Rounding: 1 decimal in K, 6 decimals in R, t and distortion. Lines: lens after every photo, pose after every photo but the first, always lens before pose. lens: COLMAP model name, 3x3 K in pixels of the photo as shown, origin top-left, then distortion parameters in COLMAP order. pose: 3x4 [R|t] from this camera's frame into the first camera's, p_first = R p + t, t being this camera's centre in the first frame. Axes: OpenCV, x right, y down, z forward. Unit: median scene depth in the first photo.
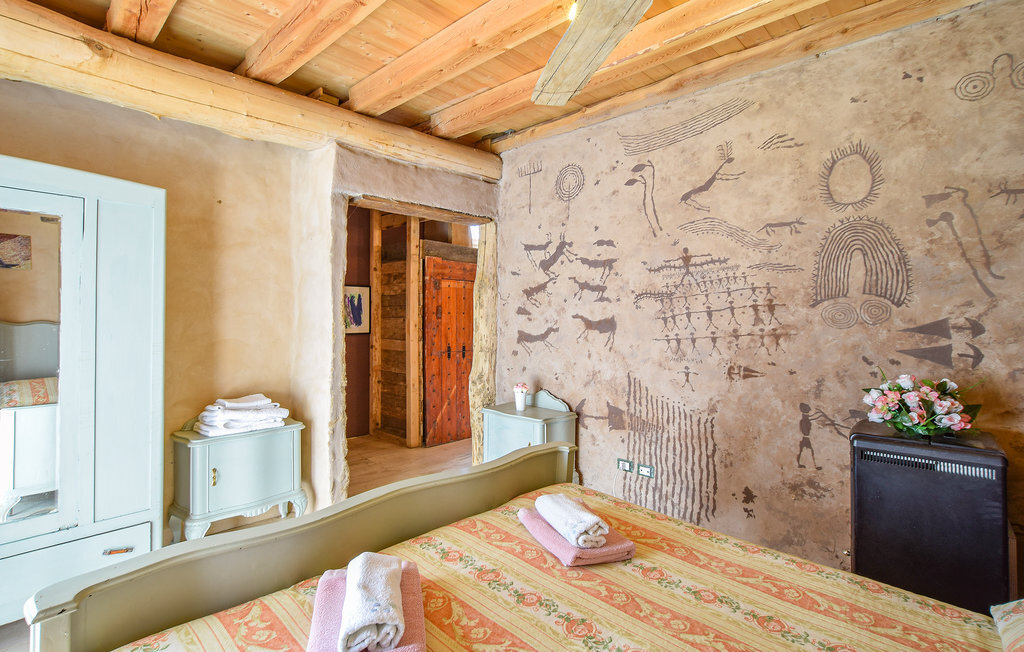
lens RADIAL K [[483.9, 0, 496.4], [0, 483.9, 313.6], [0, 0, 1]] dist [-0.013029, 0.000551]
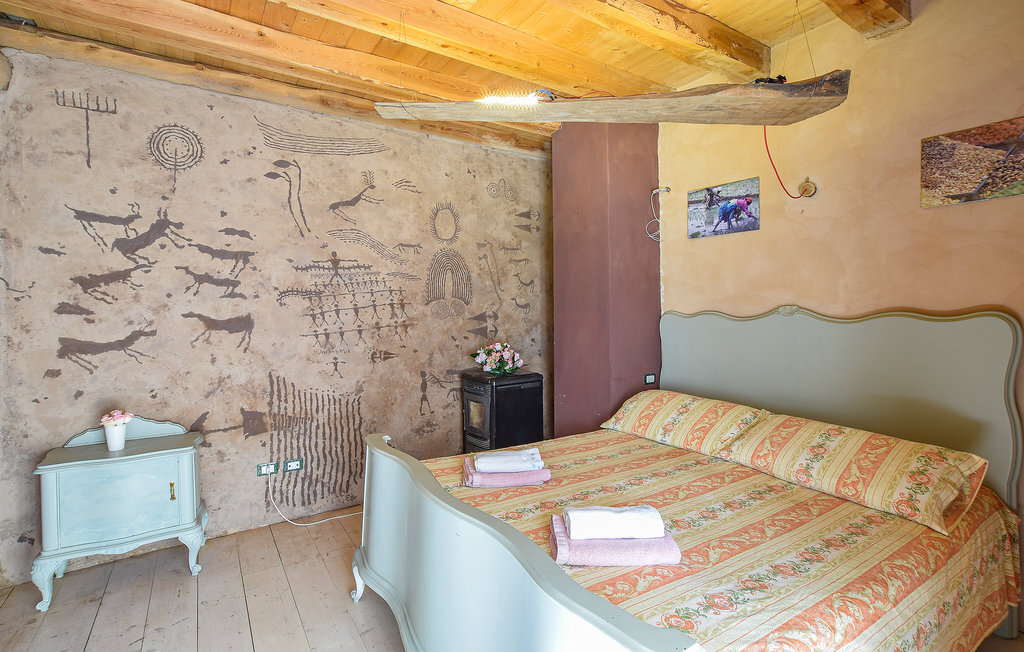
lens RADIAL K [[483.9, 0, 496.4], [0, 483.9, 313.6], [0, 0, 1]] dist [-0.013029, 0.000551]
pose [[0.234727, -0.017631, 0.971901, -0.595589], [0.004694, 0.999844, 0.017004, -0.009605], [-0.972050, 0.000571, 0.234774, 0.357808]]
